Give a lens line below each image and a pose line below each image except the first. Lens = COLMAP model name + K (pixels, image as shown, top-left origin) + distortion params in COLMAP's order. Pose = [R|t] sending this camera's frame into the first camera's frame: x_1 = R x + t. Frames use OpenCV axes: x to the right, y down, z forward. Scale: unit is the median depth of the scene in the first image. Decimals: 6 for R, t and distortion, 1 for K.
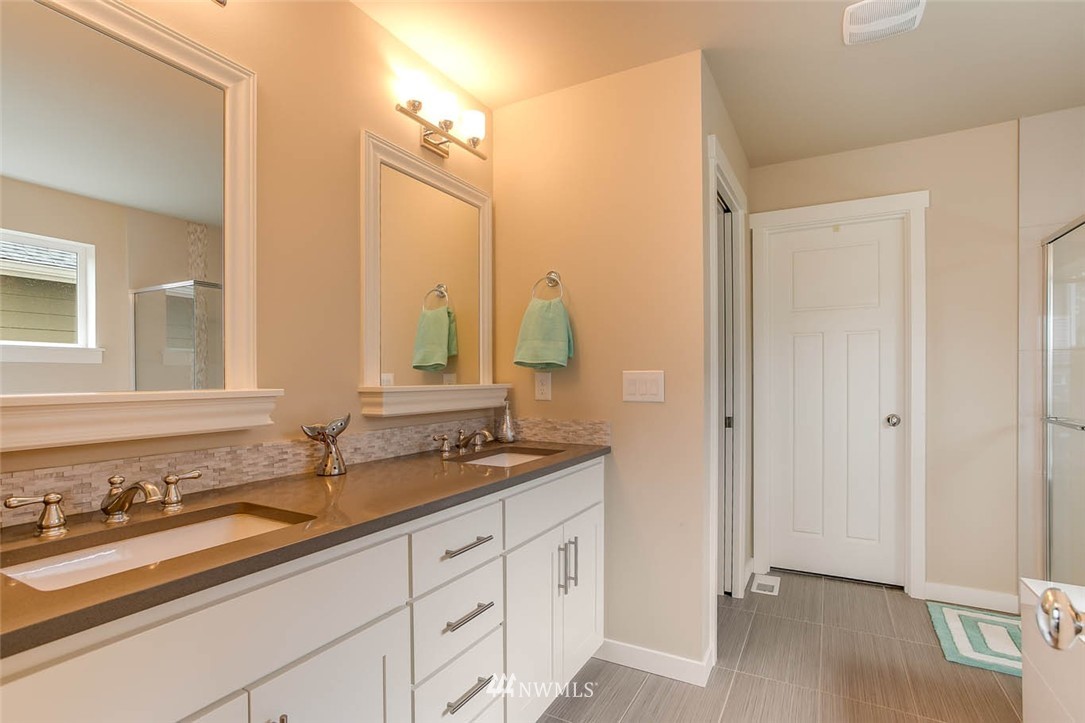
lens RADIAL K [[522.0, 0, 542.6], [0, 522.0, 363.9], [0, 0, 1]] dist [-0.053629, 0.037066]
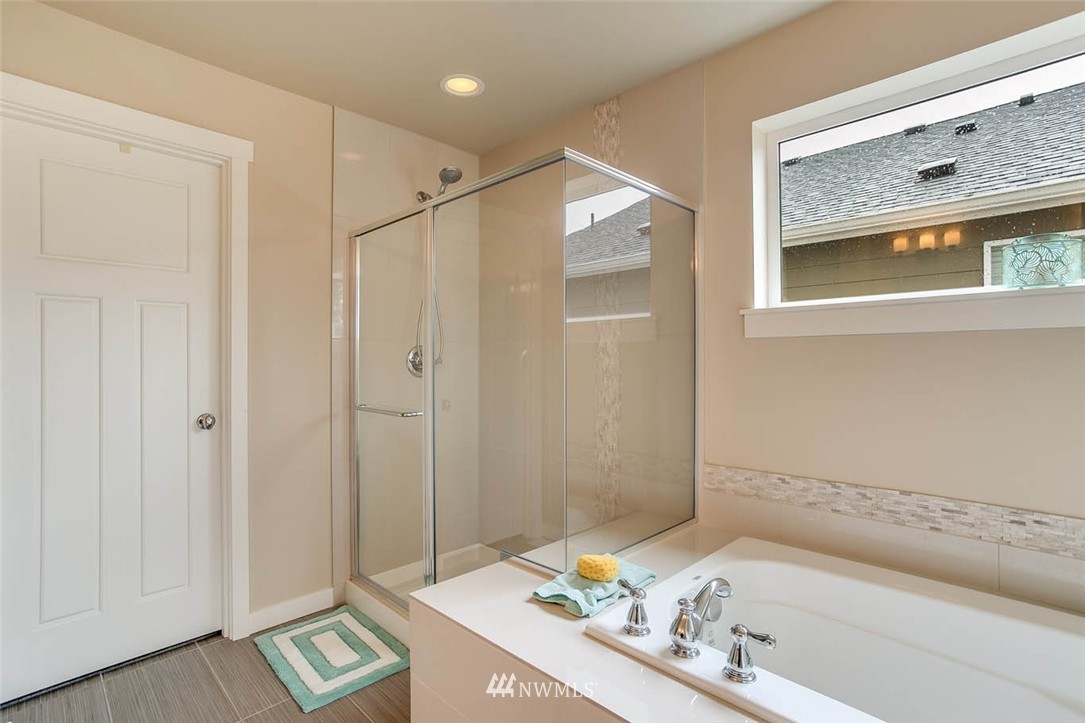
lens RADIAL K [[522.0, 0, 542.6], [0, 522.0, 363.9], [0, 0, 1]] dist [-0.053629, 0.037066]
pose [[0.276944, -0.001781, 0.960884, 0.085623], [-0.024254, 0.999667, 0.008844, 0.003876], [-0.960580, -0.025754, 0.276808, 0.330774]]
